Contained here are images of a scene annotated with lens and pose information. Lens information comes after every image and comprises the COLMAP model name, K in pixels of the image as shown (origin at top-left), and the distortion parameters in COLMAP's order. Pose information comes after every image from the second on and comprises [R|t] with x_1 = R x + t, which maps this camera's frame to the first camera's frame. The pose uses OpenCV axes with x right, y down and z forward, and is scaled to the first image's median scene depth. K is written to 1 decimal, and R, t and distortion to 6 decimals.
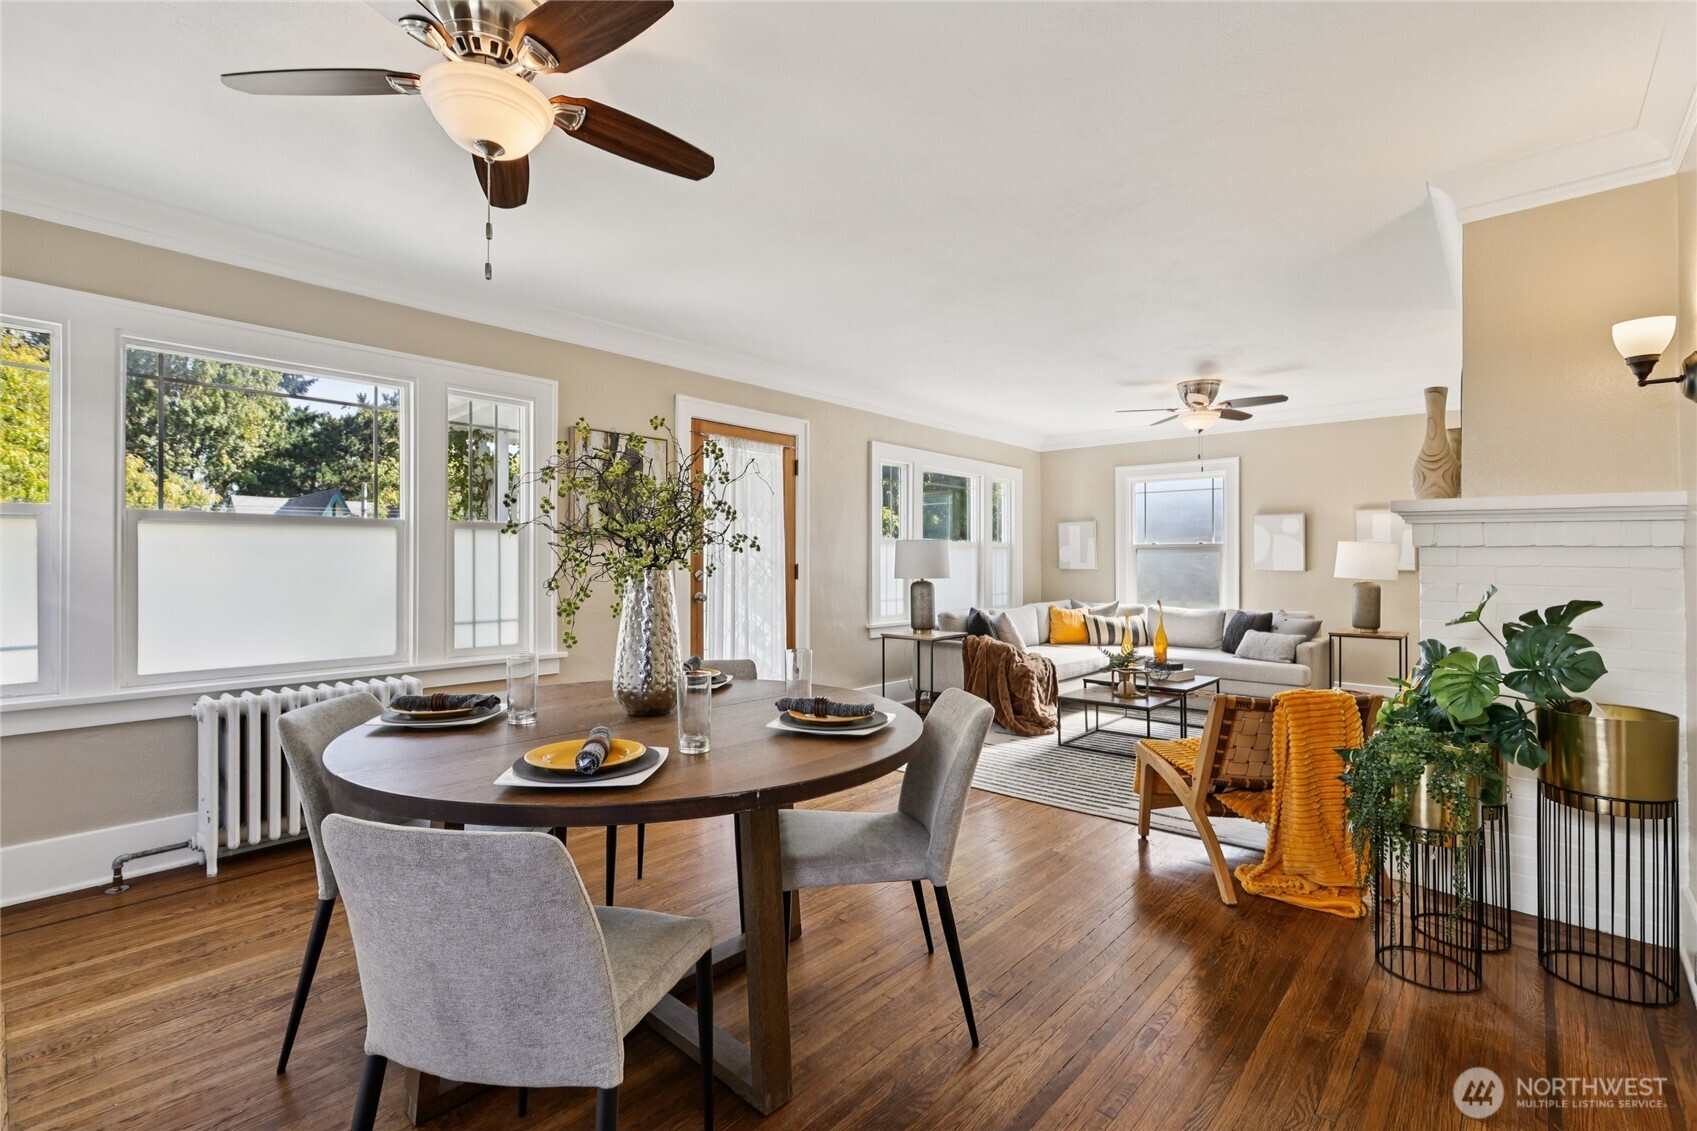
lens RADIAL K [[765.2, 0, 841.6], [0, 765.2, 568.7], [0, 0, 1]] dist [-0.000490, 0.000253]
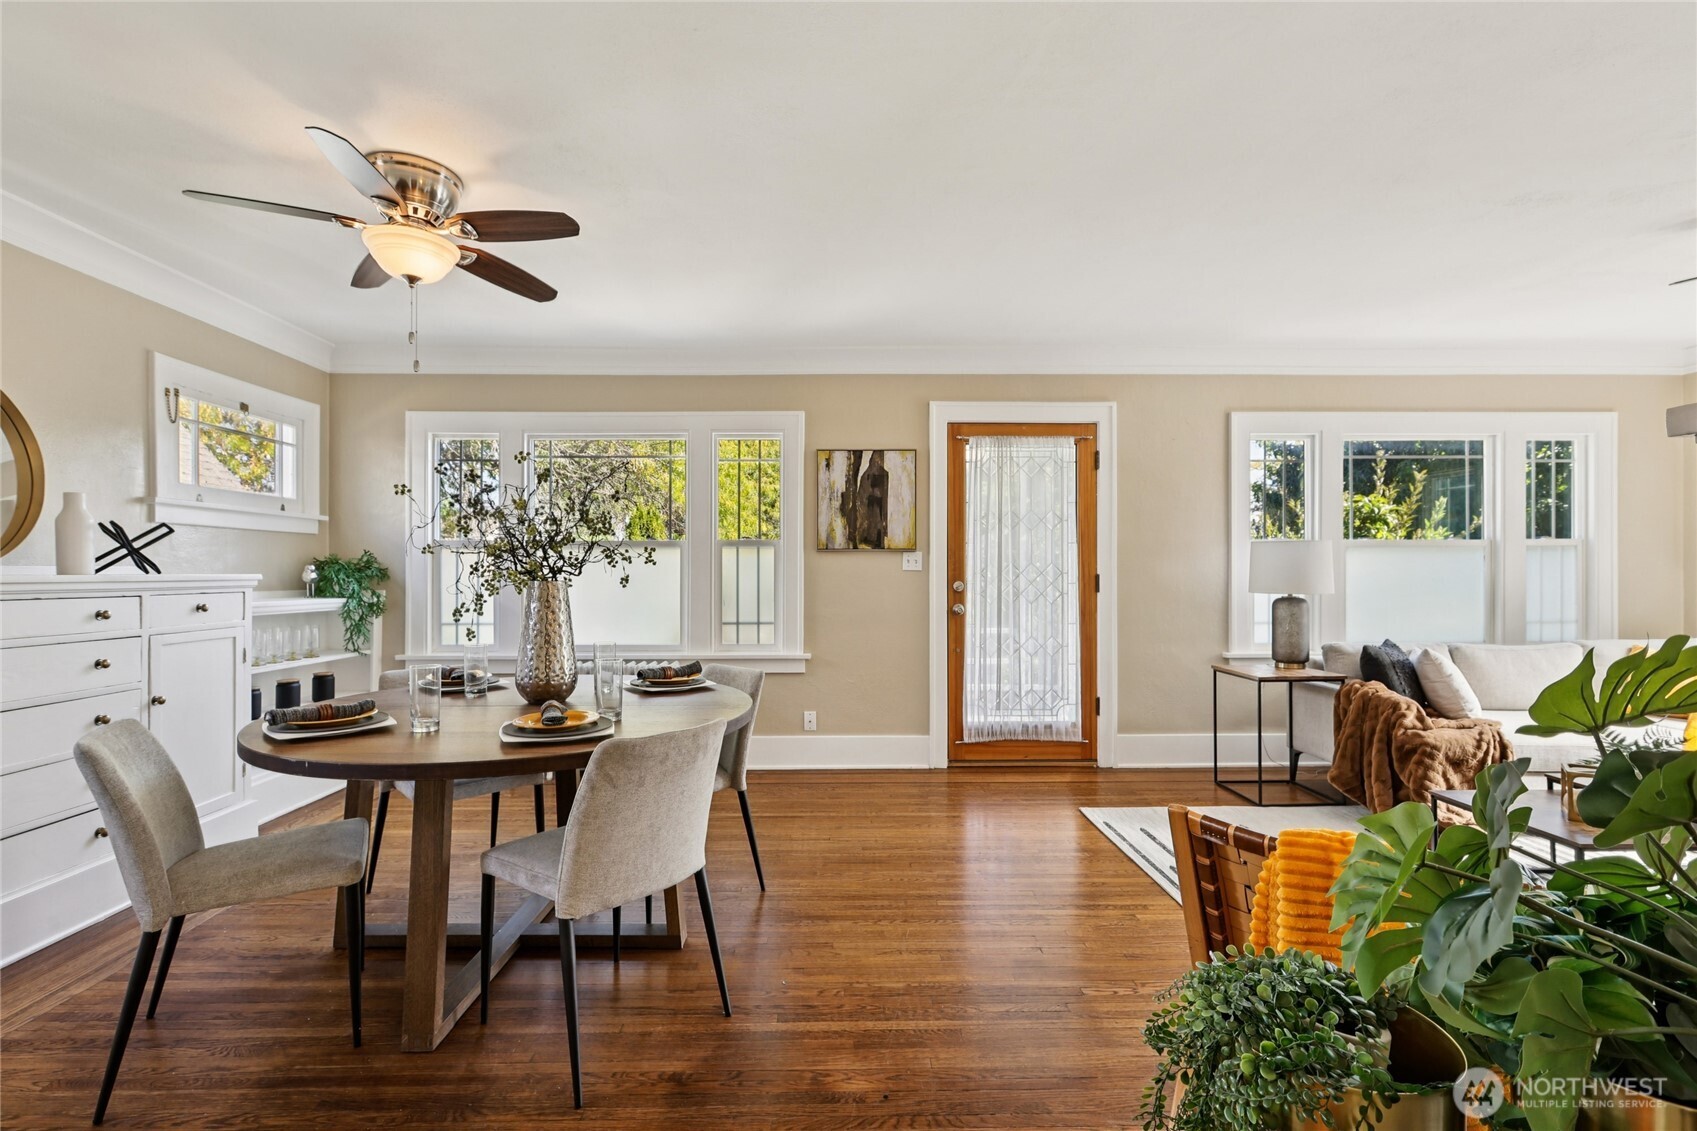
lens RADIAL K [[765.2, 0, 841.6], [0, 765.2, 568.7], [0, 0, 1]] dist [-0.000490, 0.000253]
pose [[0.674238, -0.009607, -0.738452, 0.375386], [-0.003095, 0.999870, -0.015834, 0.002281], [0.738508, 0.012961, 0.674120, 0.219757]]
